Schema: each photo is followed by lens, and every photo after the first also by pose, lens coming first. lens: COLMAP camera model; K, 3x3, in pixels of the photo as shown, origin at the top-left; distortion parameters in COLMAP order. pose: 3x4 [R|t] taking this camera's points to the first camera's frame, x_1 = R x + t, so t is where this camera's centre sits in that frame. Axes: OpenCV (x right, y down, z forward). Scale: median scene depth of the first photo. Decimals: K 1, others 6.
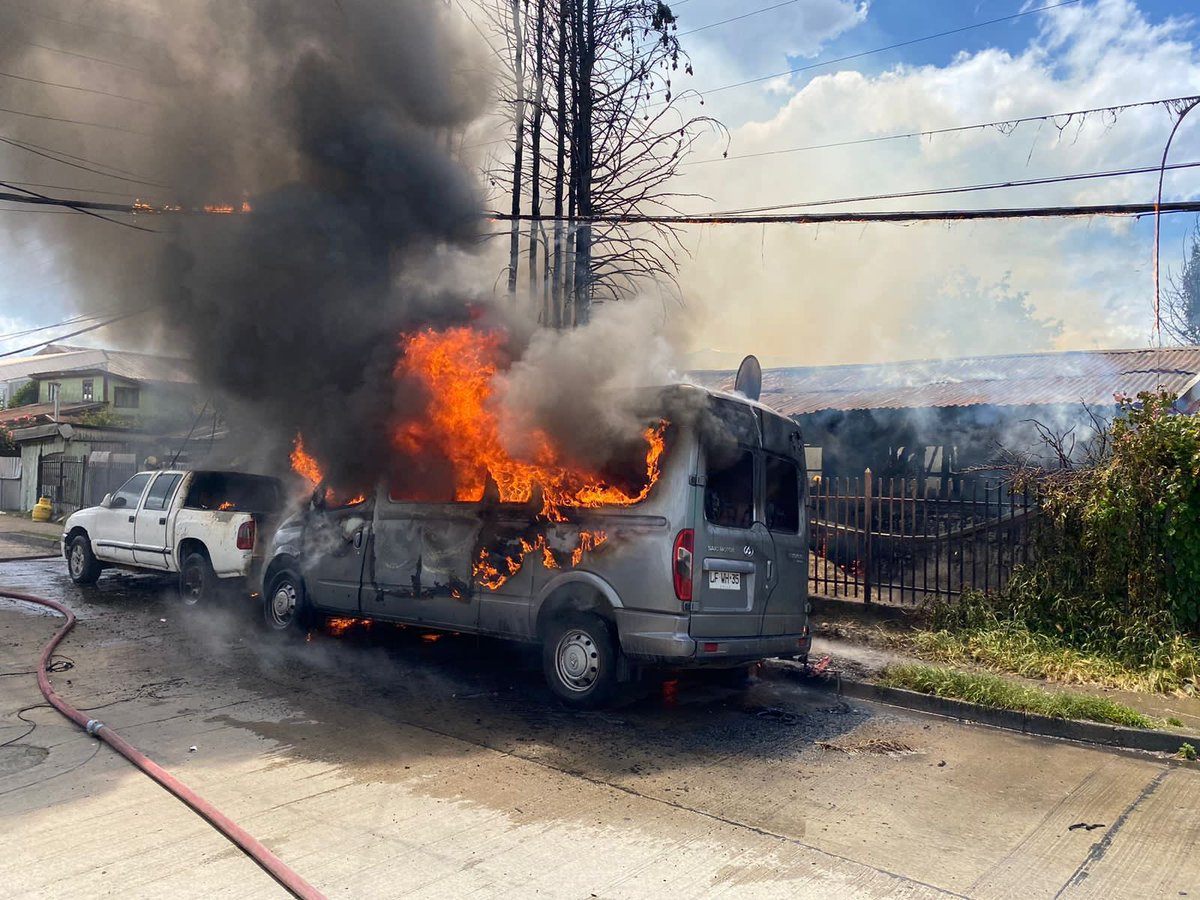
lens RADIAL K [[938.1, 0, 600.0], [0, 938.1, 450.0], [0, 0, 1]] dist [0.159279, -0.242775]
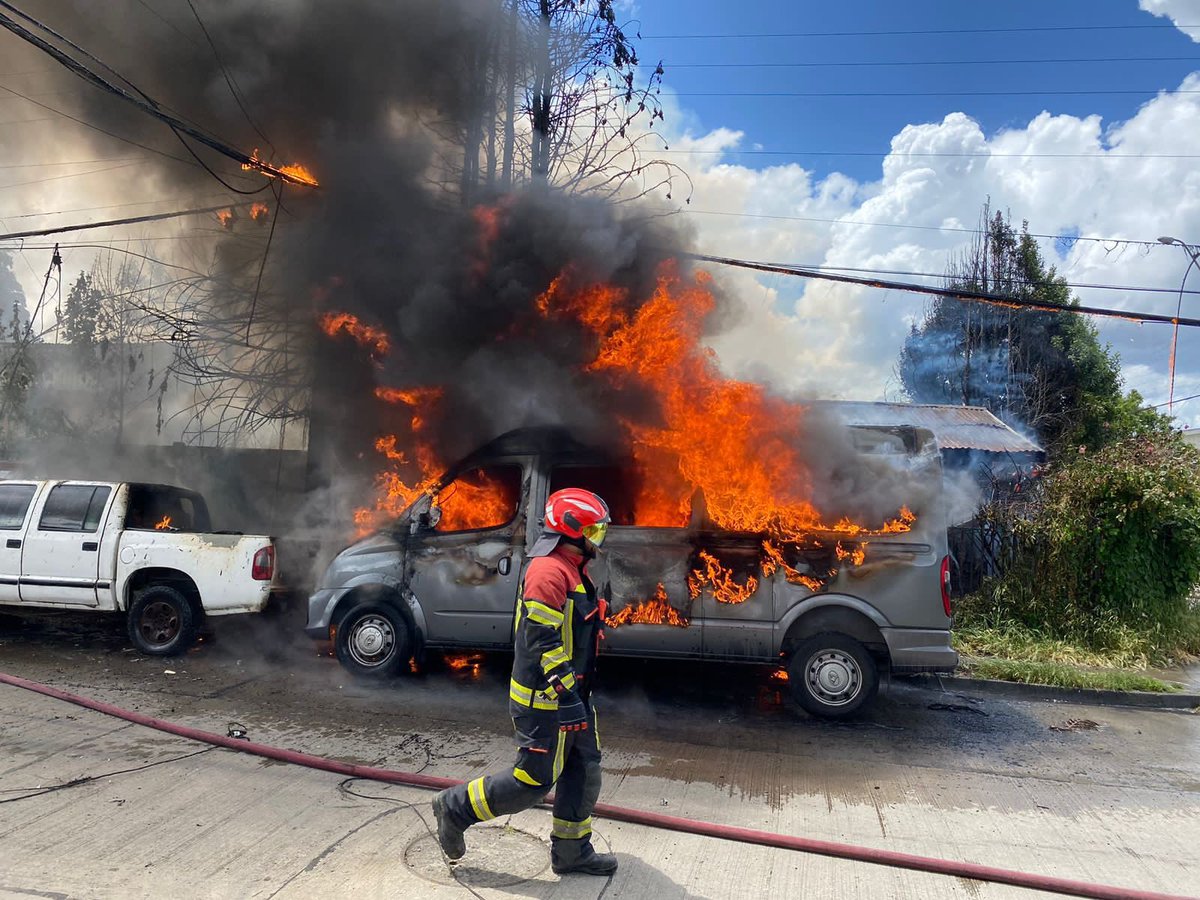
lens RADIAL K [[938.1, 0, 600.0], [0, 938.1, 450.0], [0, 0, 1]] dist [0.159279, -0.242775]
pose [[0.866875, 0.038321, 0.497050, -0.533825], [-0.035162, 0.999258, -0.015715, -0.007202], [-0.497283, -0.003854, 0.867580, 0.125831]]
